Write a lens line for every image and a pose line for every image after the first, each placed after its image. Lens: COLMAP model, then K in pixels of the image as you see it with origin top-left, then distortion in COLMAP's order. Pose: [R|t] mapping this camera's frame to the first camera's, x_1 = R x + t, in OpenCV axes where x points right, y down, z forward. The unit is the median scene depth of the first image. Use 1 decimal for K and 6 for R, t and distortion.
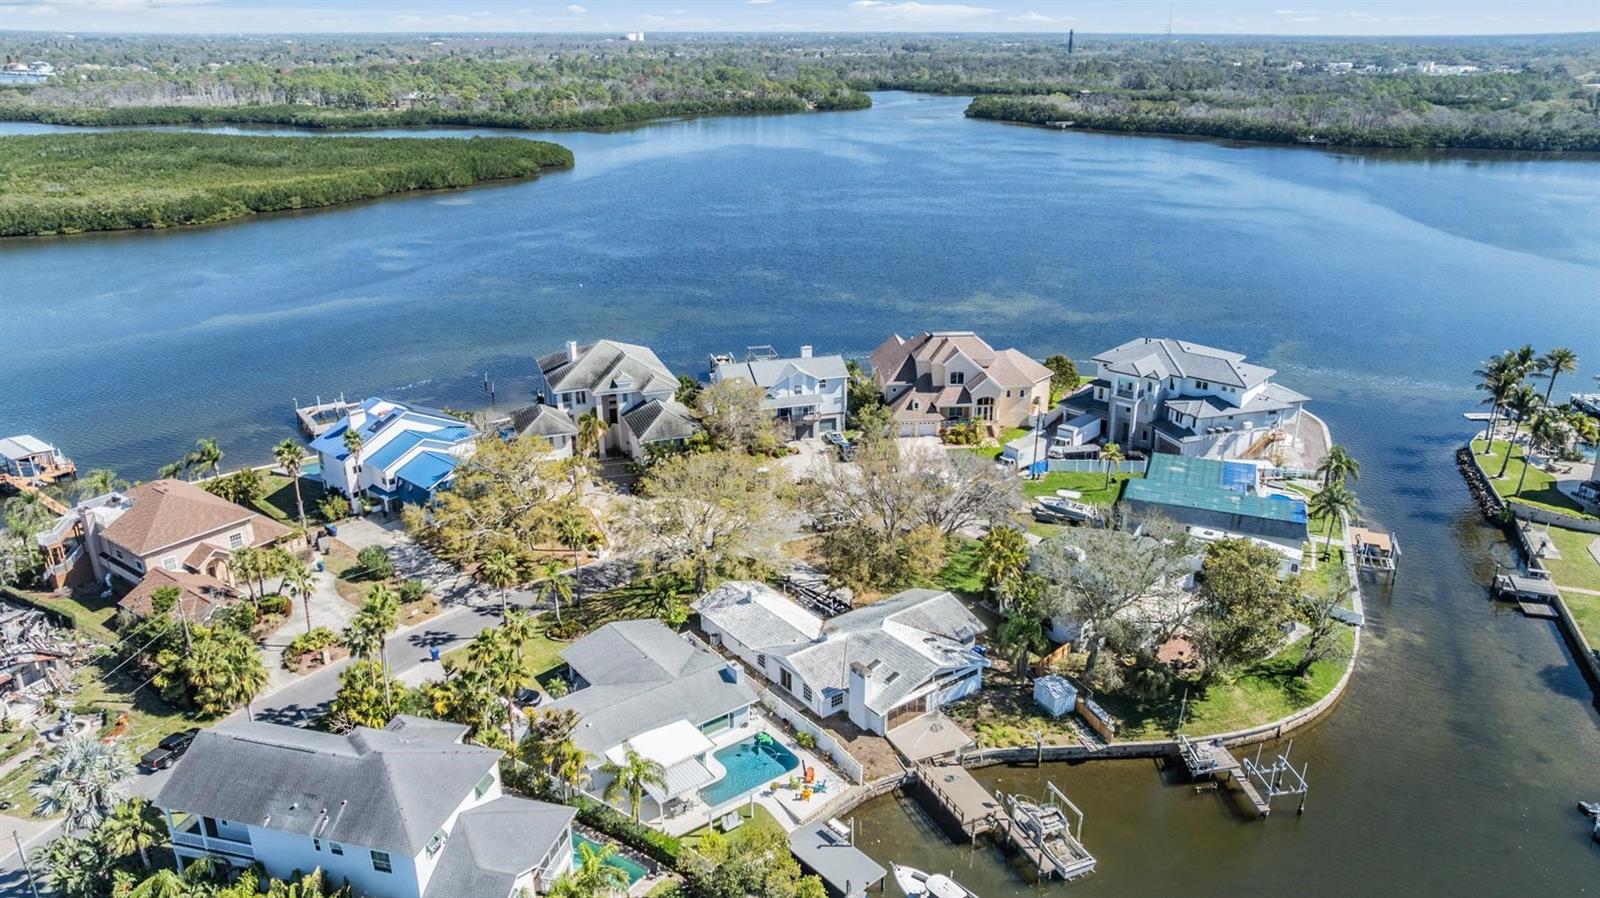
lens RADIAL K [[1127.6, 0, 812.8], [0, 1127.6, 440.4], [0, 0, 1]] dist [-0.023233, 0.005369]
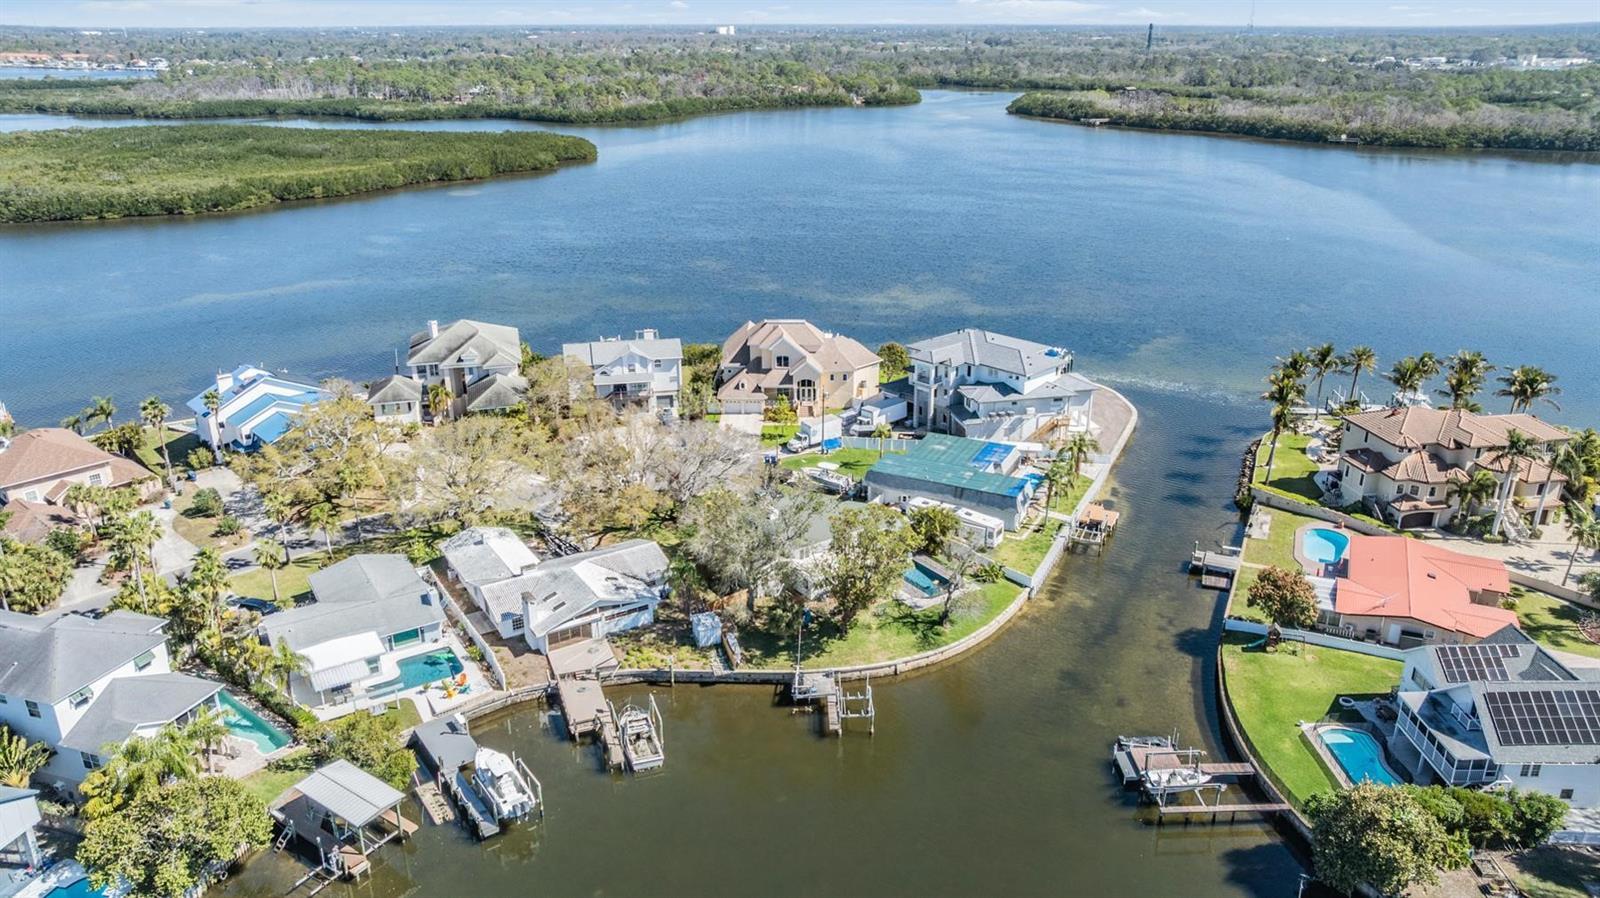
lens RADIAL K [[1127.6, 0, 812.8], [0, 1127.6, 440.4], [0, 0, 1]] dist [-0.023233, 0.005369]
pose [[0.996113, 0.028945, -0.083199, 0.261598], [-0.028424, 0.999568, 0.007441, 0.012912], [0.083379, -0.005048, 0.996505, -0.091741]]
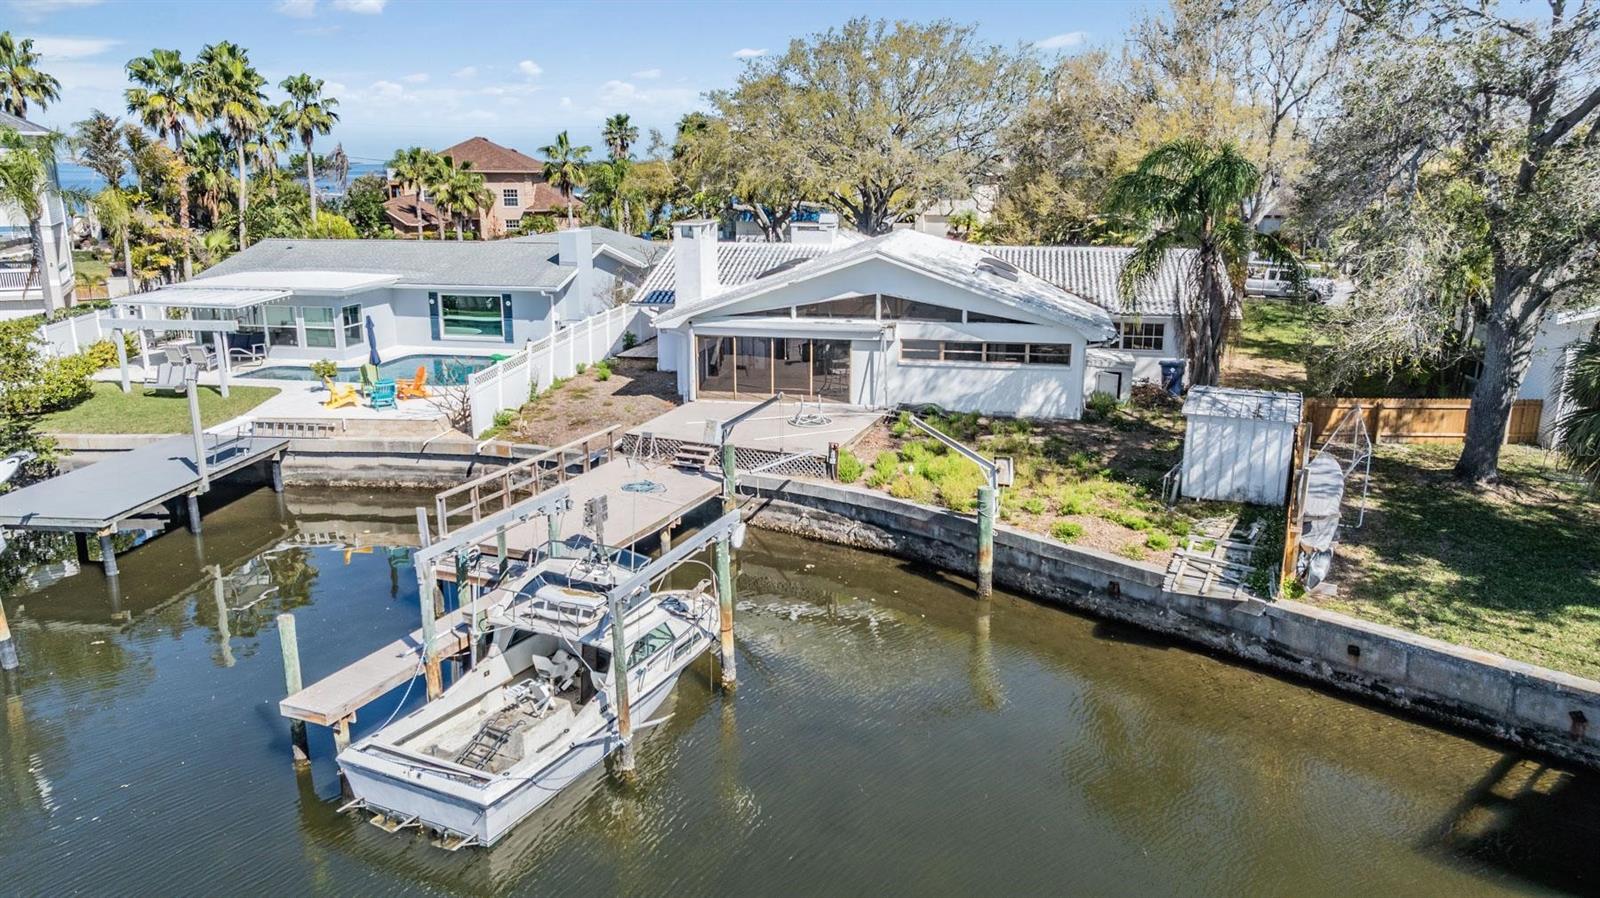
lens RADIAL K [[1127.6, 0, 812.8], [0, 1127.6, 440.4], [0, 0, 1]] dist [-0.023233, 0.005369]
pose [[0.662471, 0.176865, -0.727909, 0.215183], [-0.260104, 0.965578, -0.002108, 0.159272], [0.702480, 0.190729, 0.685671, 0.471332]]
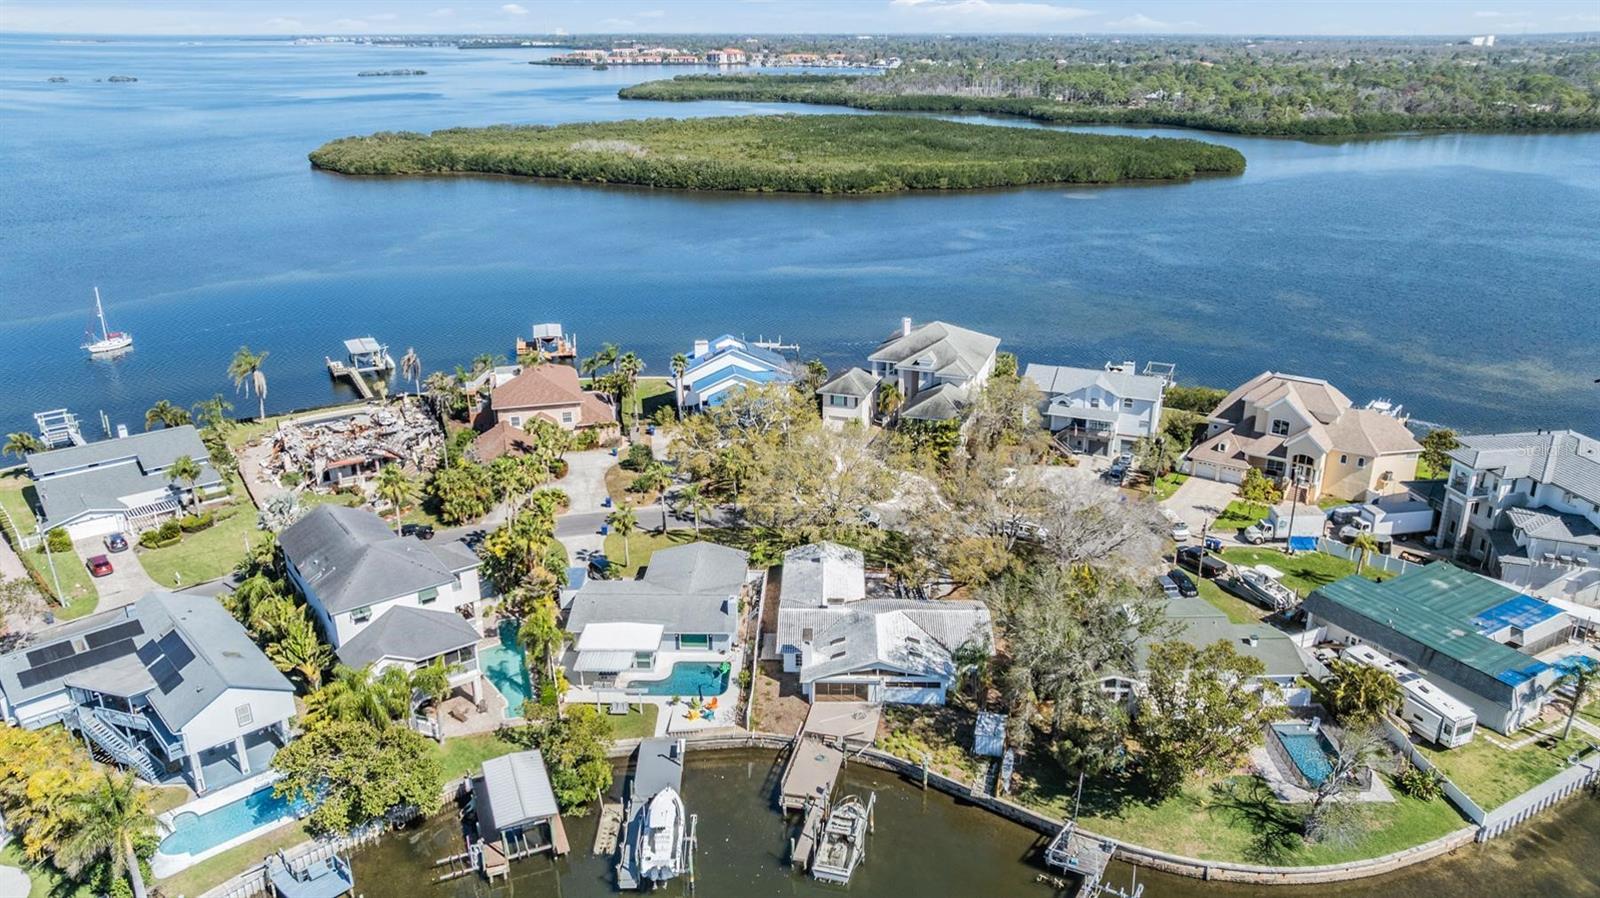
lens RADIAL K [[1133.4, 0, 820.7], [0, 1133.4, 420.3], [0, 0, 1]] dist [-0.020430, 0.007385]
pose [[0.779656, 0.203673, -0.592161, 0.385875], [-0.214989, 0.975212, 0.052362, -0.031103], [0.588147, 0.086484, 0.804117, 0.082359]]
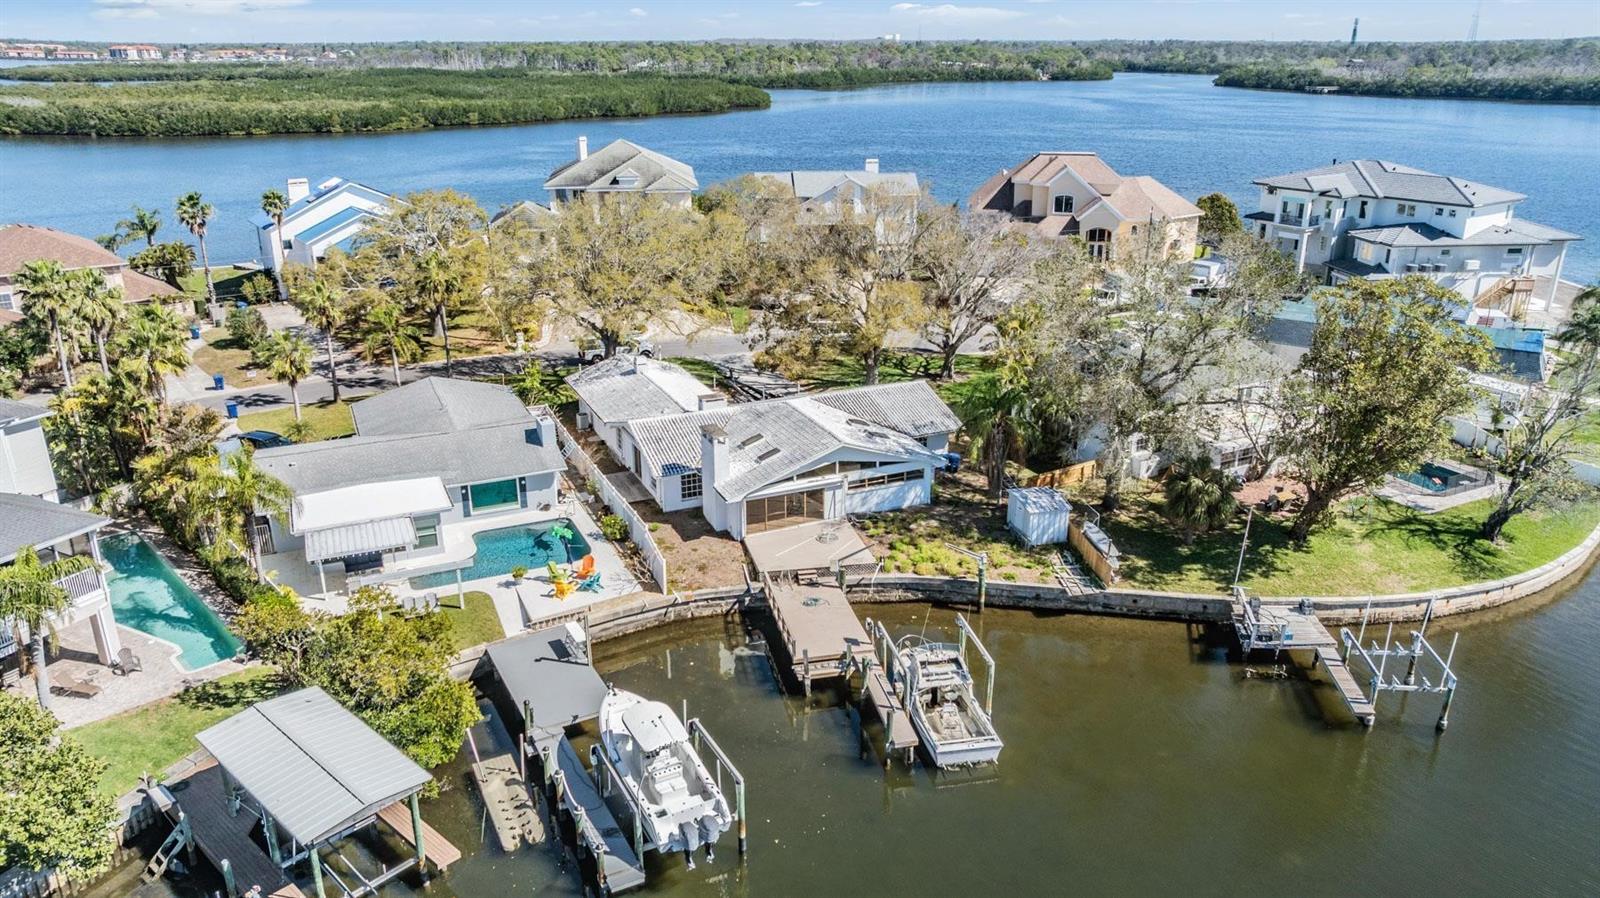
lens RADIAL K [[1122.4, 0, 800.0], [0, 1122.4, 449.0], [0, 0, 1]] dist [-0.022012, 0.003070]
pose [[0.972912, 0.075292, -0.218569, 0.138557], [-0.076022, 0.997093, 0.005080, 0.124285], [0.218317, 0.011674, 0.975808, 0.235602]]
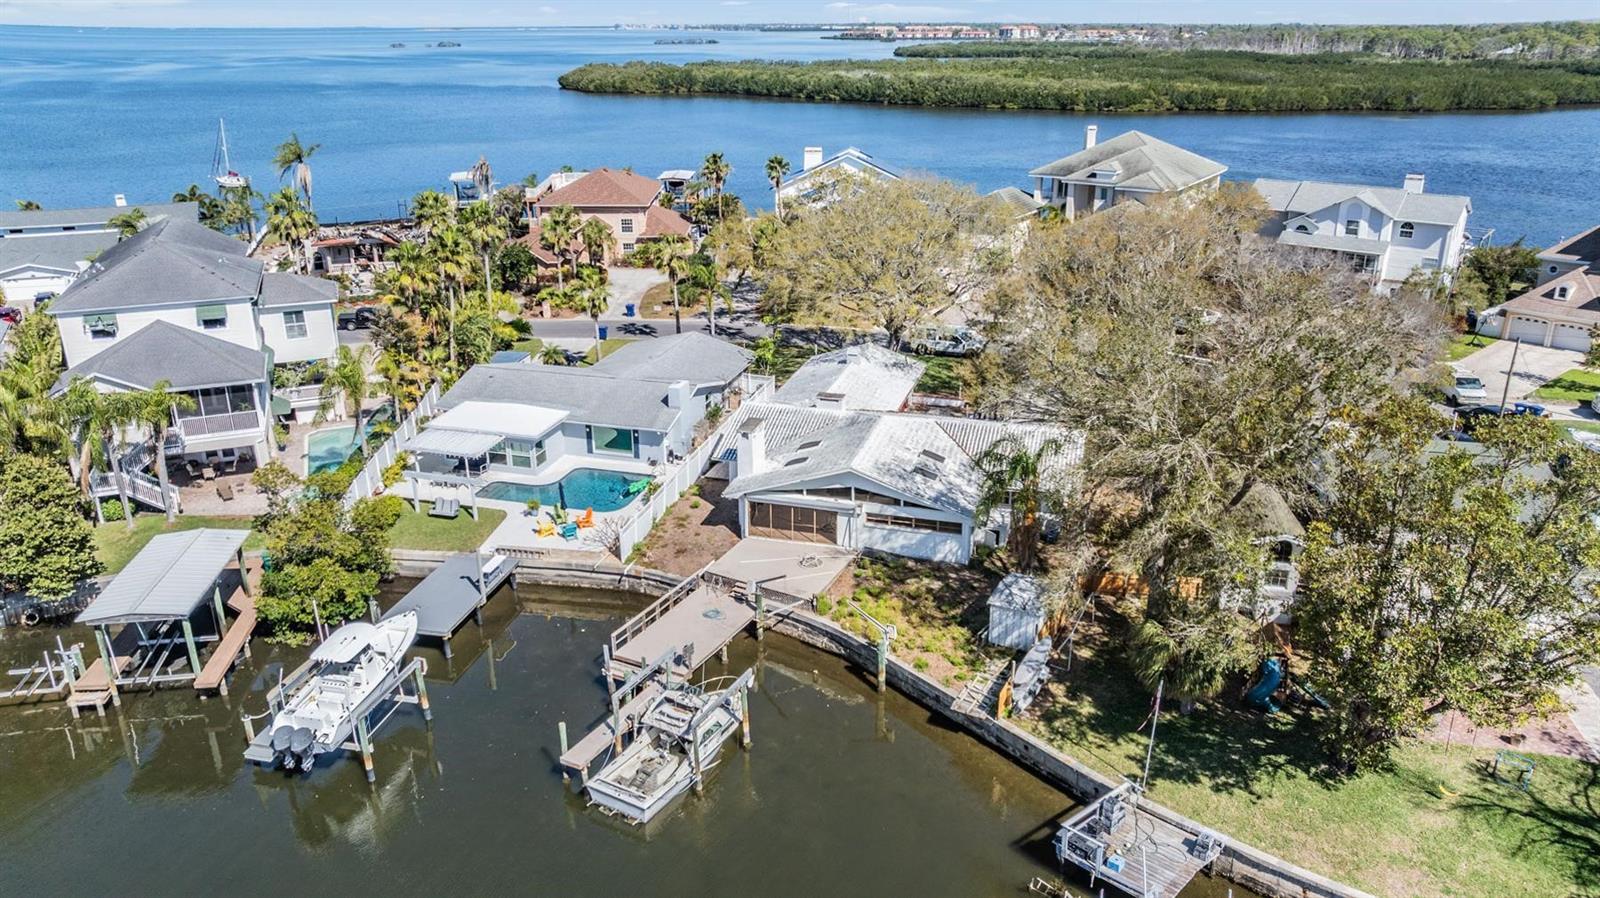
lens RADIAL K [[1127.6, 0, 812.8], [0, 1127.6, 440.4], [0, 0, 1]] dist [-0.023233, 0.005369]
pose [[0.591097, 0.276201, -0.757837, 0.326258], [-0.275139, 0.952237, 0.132449, 0.071497], [0.758223, 0.130221, 0.638859, 0.377508]]
